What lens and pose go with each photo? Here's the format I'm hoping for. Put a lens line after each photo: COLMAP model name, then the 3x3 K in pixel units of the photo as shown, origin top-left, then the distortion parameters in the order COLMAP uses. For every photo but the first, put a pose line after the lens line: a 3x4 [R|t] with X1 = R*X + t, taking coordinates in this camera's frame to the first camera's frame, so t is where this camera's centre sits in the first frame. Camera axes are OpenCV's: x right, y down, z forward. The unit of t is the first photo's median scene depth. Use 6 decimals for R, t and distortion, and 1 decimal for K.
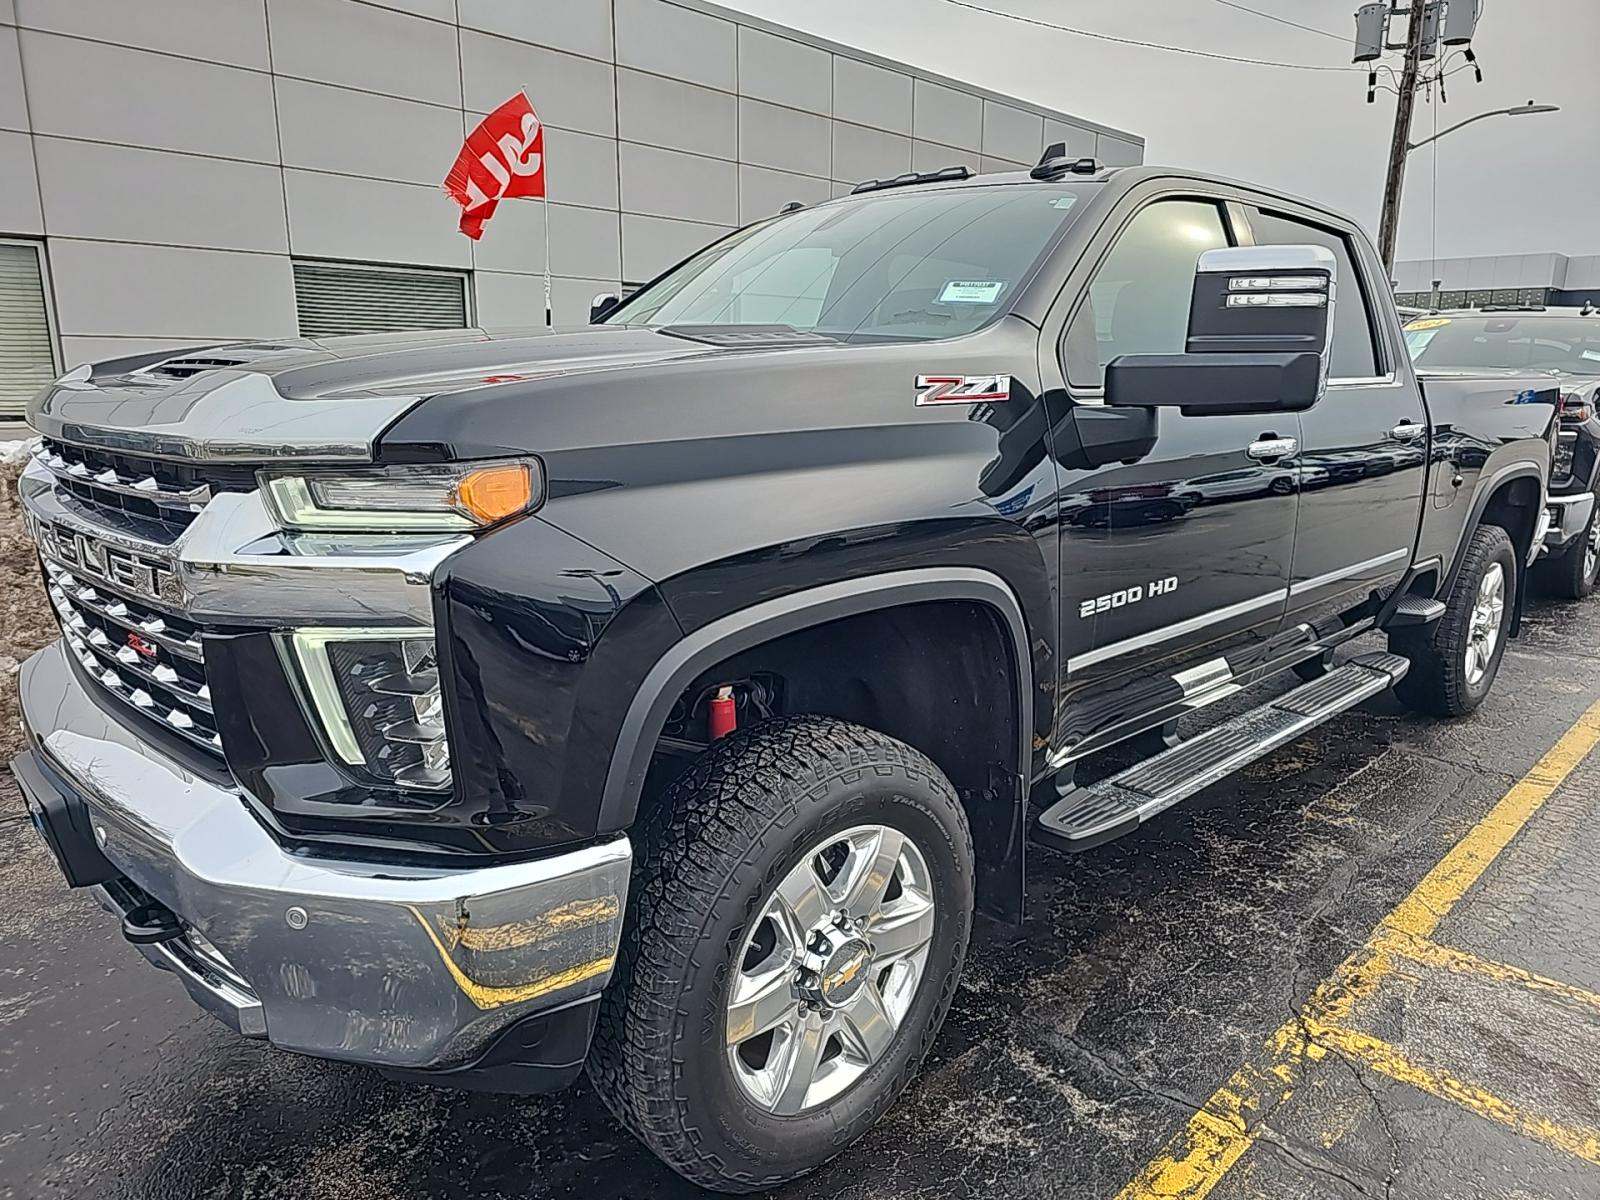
lens RADIAL K [[1061.4, 0, 822.5], [0, 1061.4, 602.4], [0, 0, 1]] dist [0.027668, 0.000549]
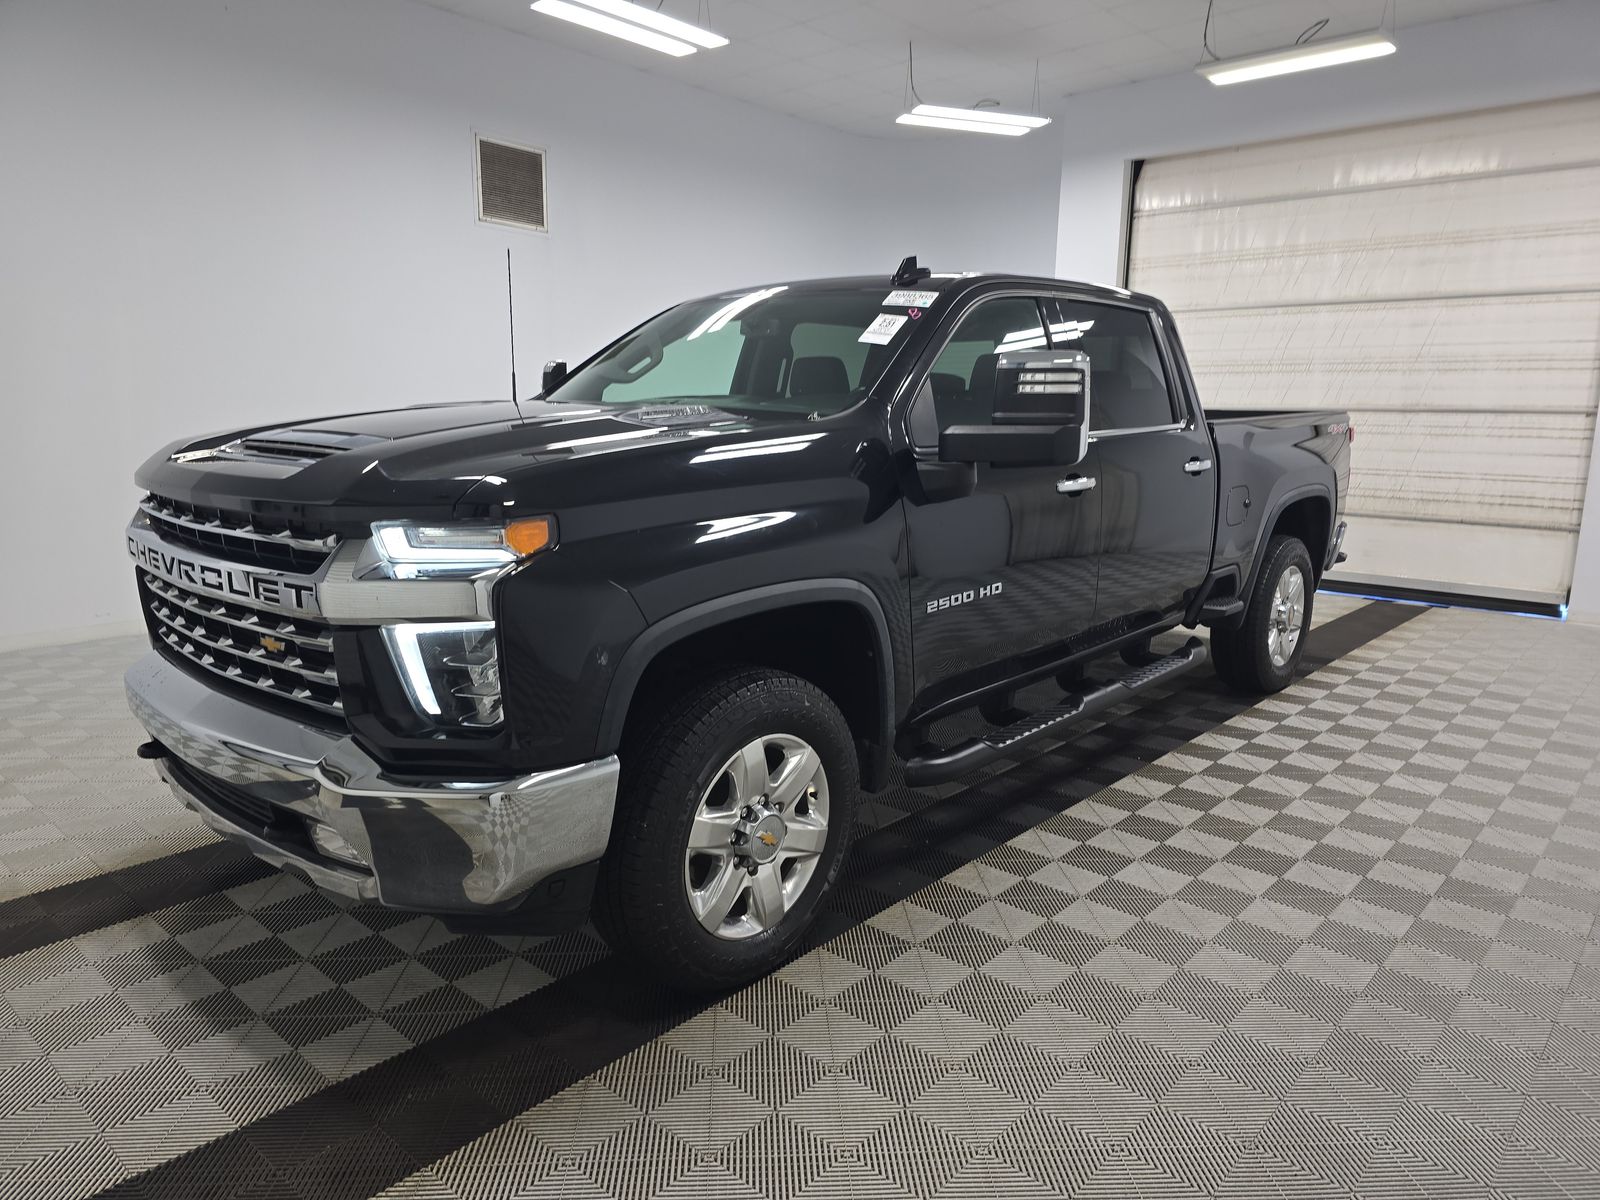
lens RADIAL K [[1058.8, 0, 800.0], [0, 1058.8, 600.0], [0, 0, 1]] dist [0.021880, -0.000233]
pose [[0.998338, -0.019986, 0.054058, 0.005873], [0.020812, 0.999674, -0.014762, 0.014843], [-0.053745, 0.015863, 0.998429, -0.396932]]
